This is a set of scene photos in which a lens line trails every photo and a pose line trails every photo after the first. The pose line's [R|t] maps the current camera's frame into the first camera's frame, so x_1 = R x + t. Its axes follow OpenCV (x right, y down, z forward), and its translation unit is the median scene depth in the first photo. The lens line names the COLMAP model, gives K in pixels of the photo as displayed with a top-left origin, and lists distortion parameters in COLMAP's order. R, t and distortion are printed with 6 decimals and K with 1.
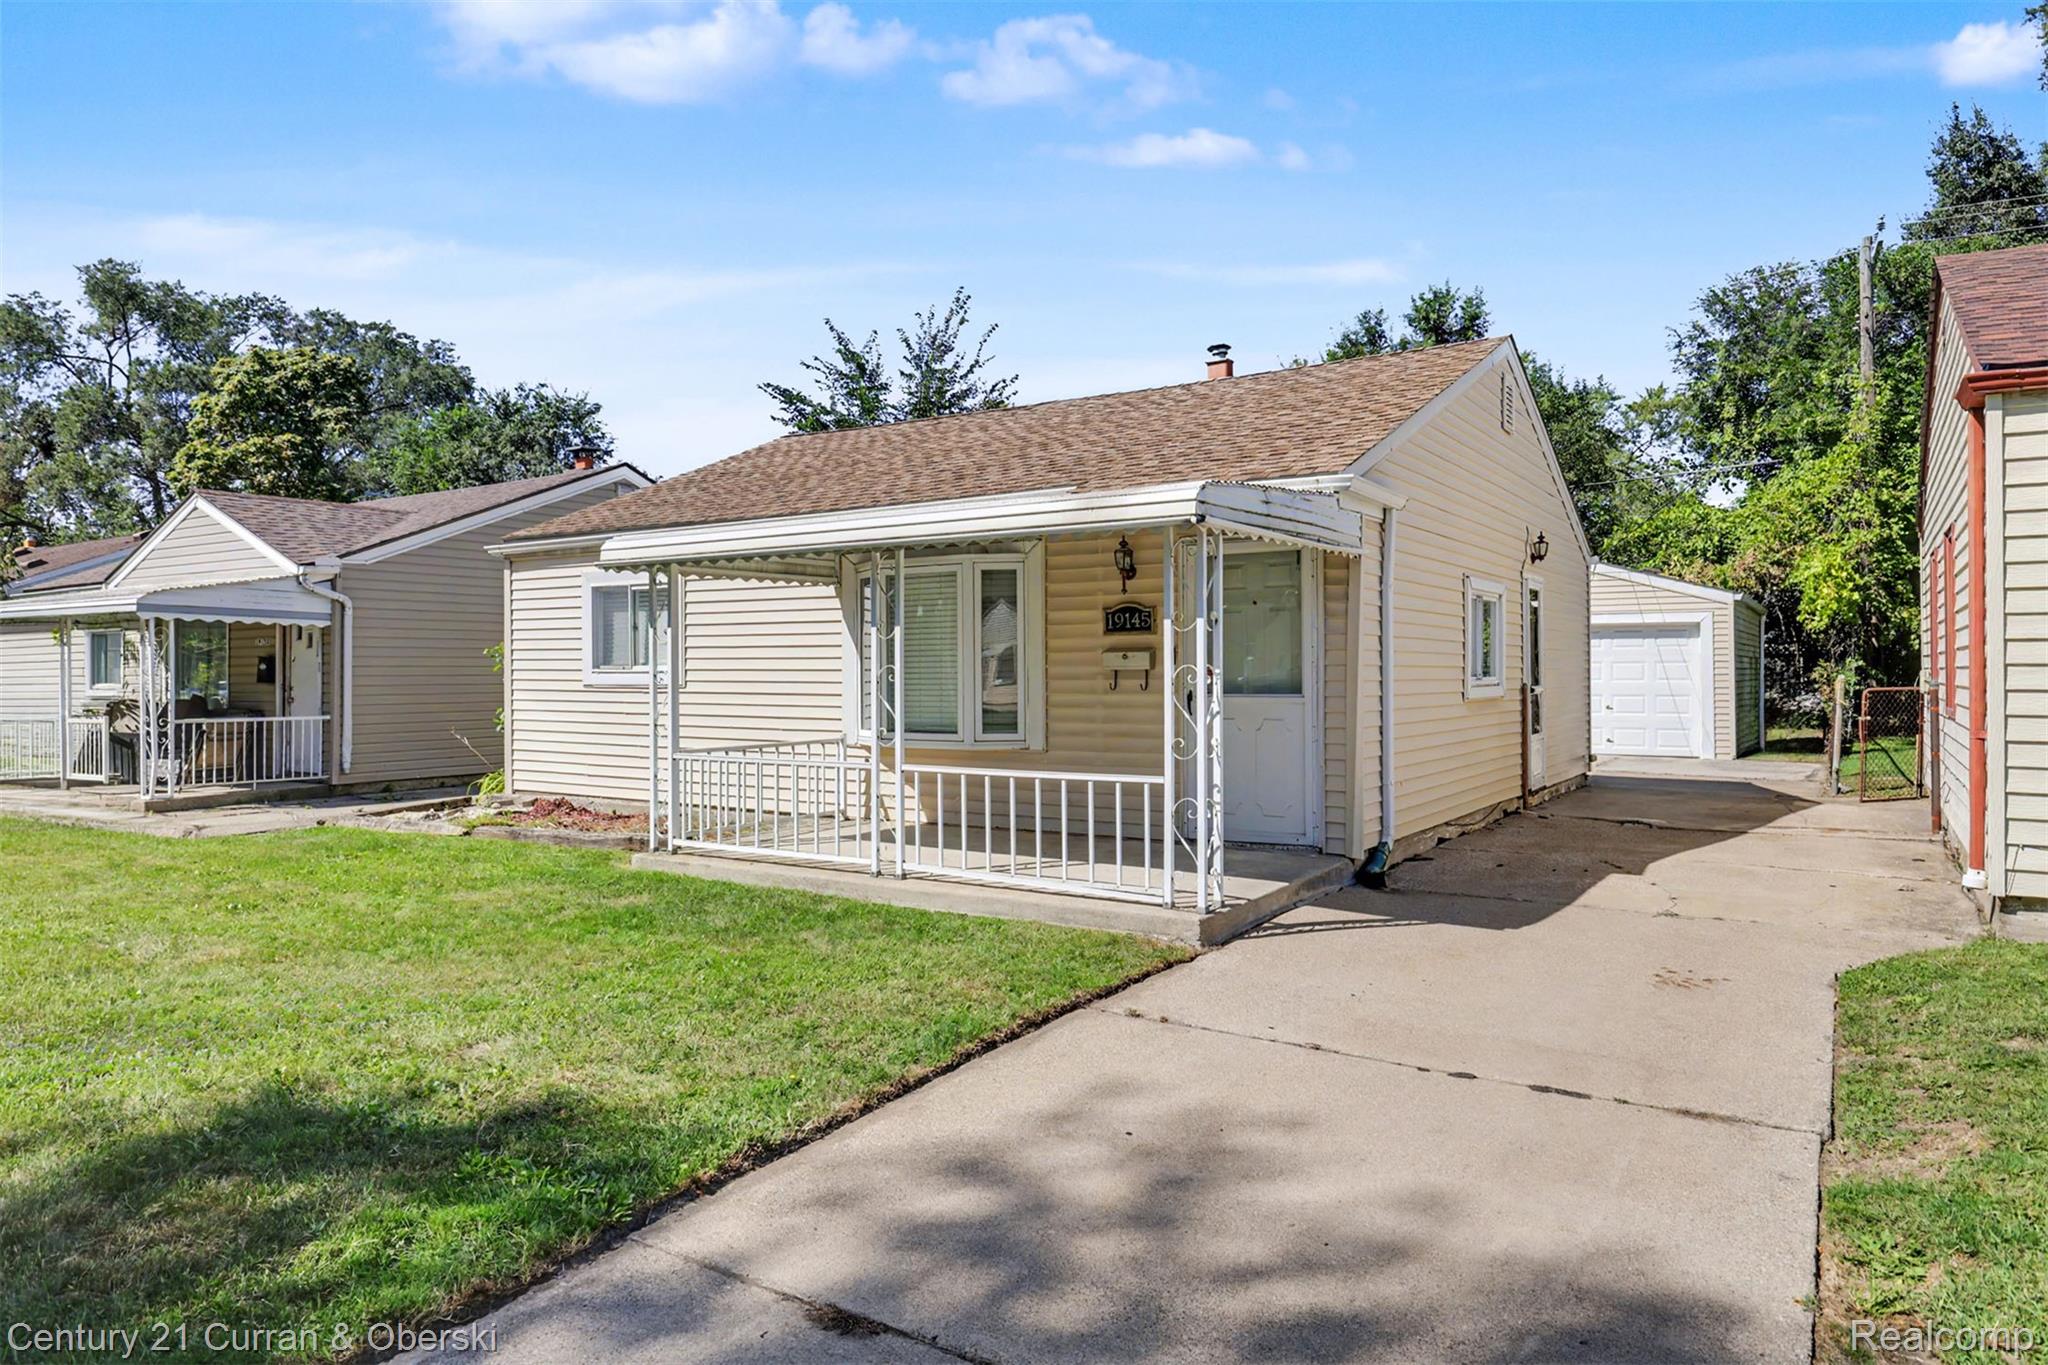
lens RADIAL K [[1233.0, 0, 1034.2], [0, 1233.0, 688.2], [0, 0, 1]] dist [-0.007178, 0.001751]
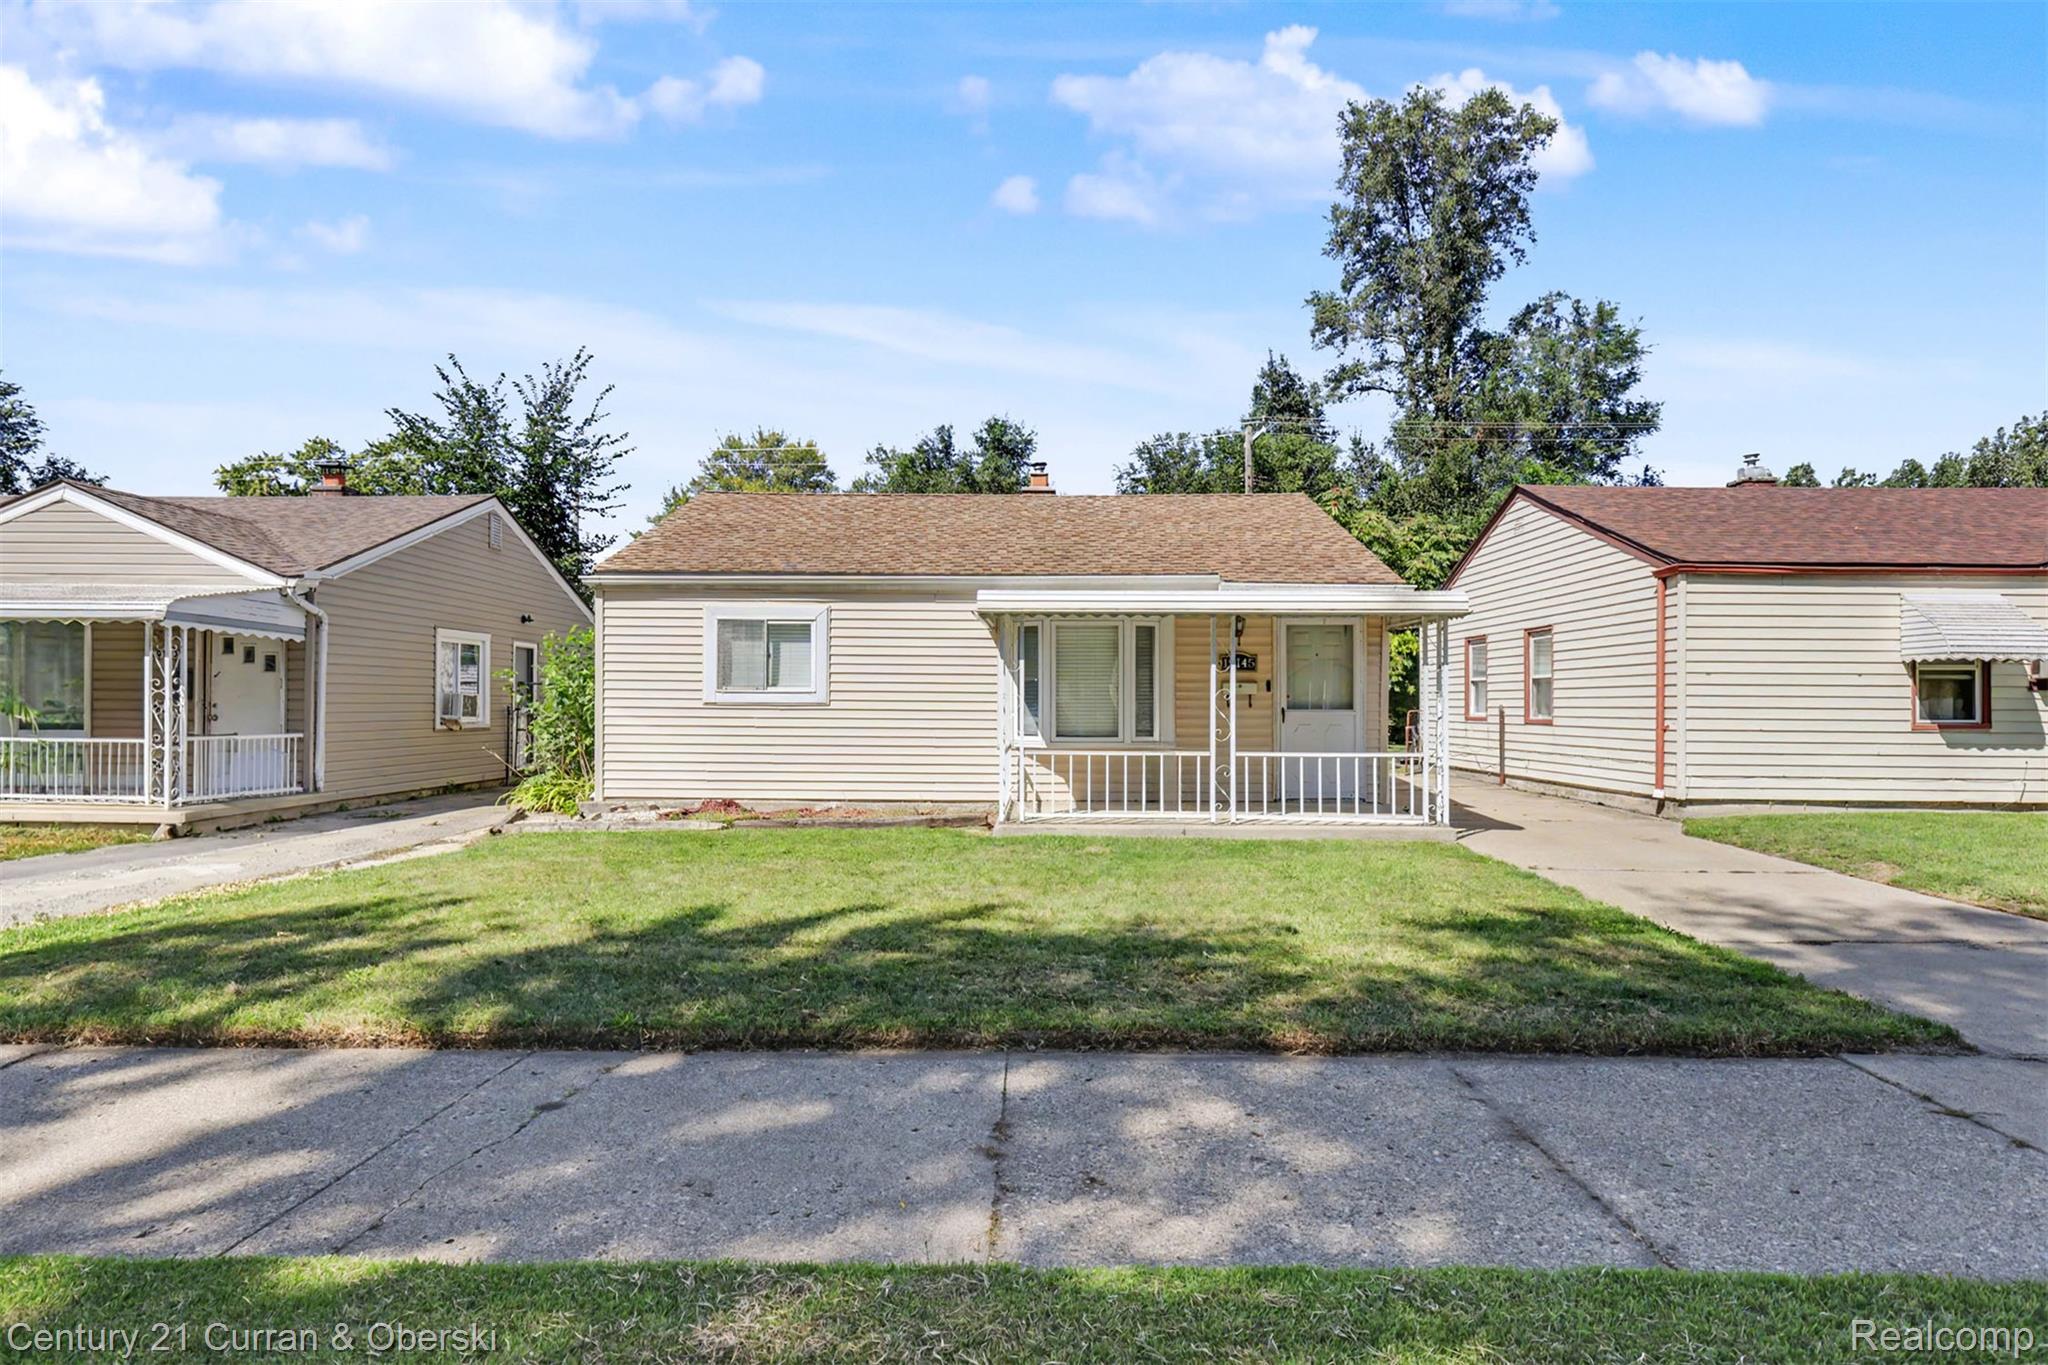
lens RADIAL K [[1058.3, 0, 1027.8], [0, 1058.3, 719.2], [0, 0, 1]] dist [0.012754, -0.000833]
pose [[0.847570, -0.002016, 0.530679, -0.534582], [0.000908, 0.999997, 0.002349, 0.009544], [-0.530683, -0.001509, 0.847569, -0.013863]]
